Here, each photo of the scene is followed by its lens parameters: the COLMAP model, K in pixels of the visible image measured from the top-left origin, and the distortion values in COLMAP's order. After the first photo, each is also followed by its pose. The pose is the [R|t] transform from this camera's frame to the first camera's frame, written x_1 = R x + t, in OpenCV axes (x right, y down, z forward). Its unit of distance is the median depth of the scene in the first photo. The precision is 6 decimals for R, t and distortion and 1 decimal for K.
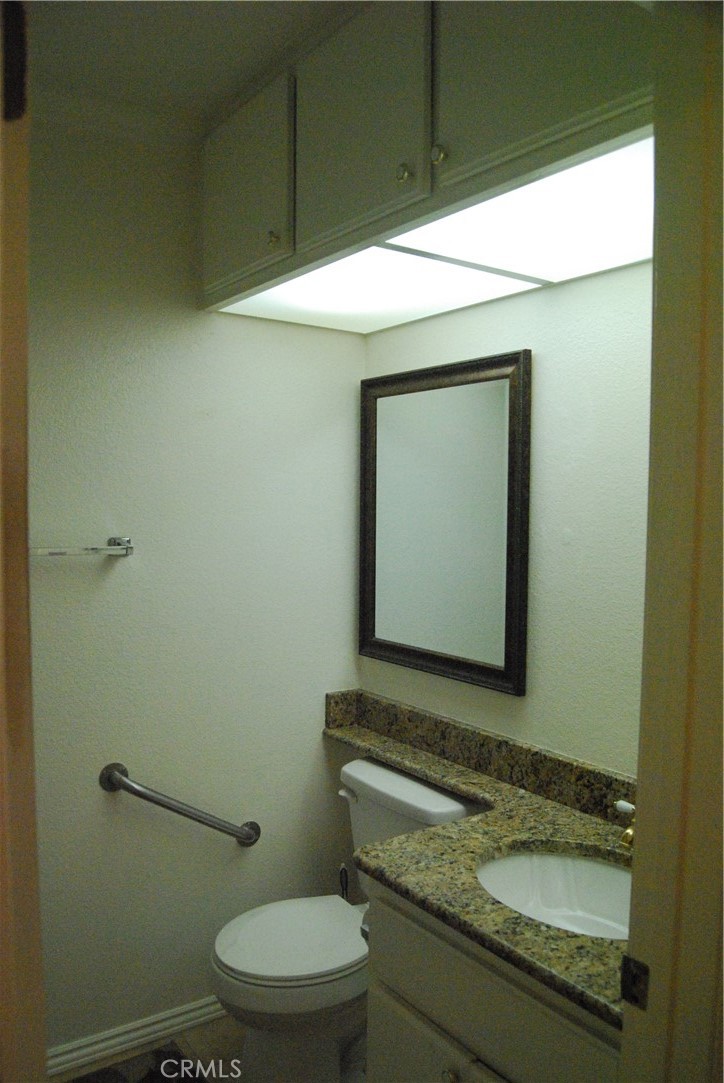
lens RADIAL K [[846.0, 0, 362.0], [0, 846.0, 541.5], [0, 0, 1]] dist [-0.077342, 0.006665]
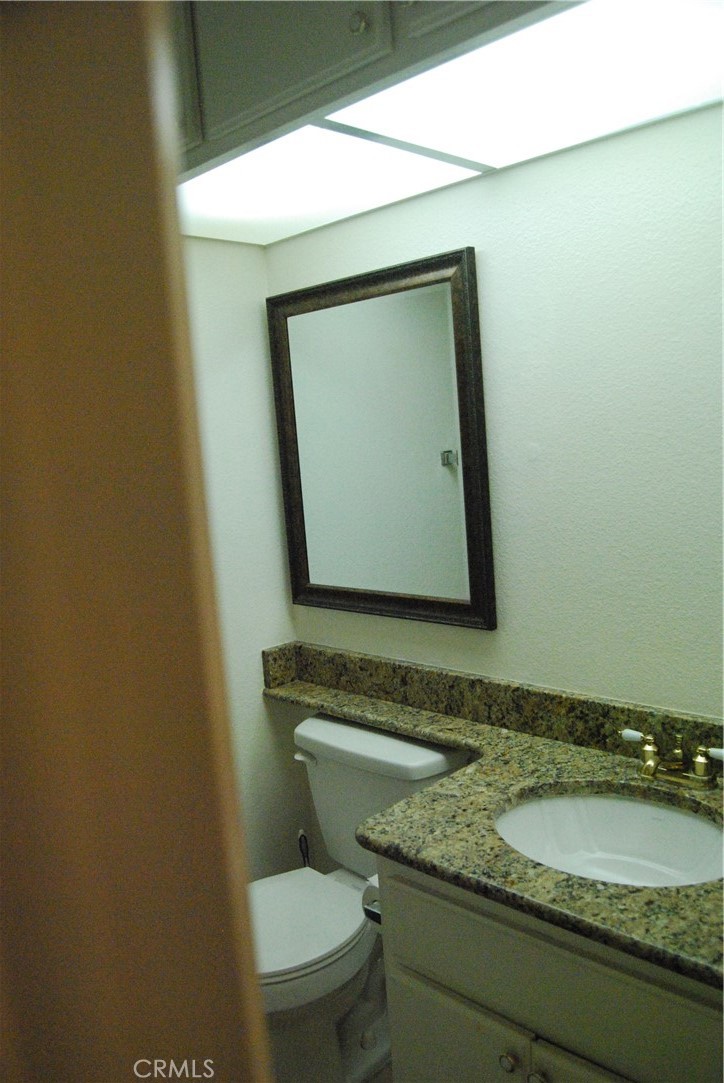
lens RADIAL K [[846.0, 0, 362.0], [0, 846.0, 541.5], [0, 0, 1]] dist [-0.077342, 0.006665]
pose [[0.979813, -0.105372, 0.169894, -0.102628], [0.092011, 0.992149, 0.084703, -0.004064], [-0.177485, -0.067361, 0.981815, 0.128902]]
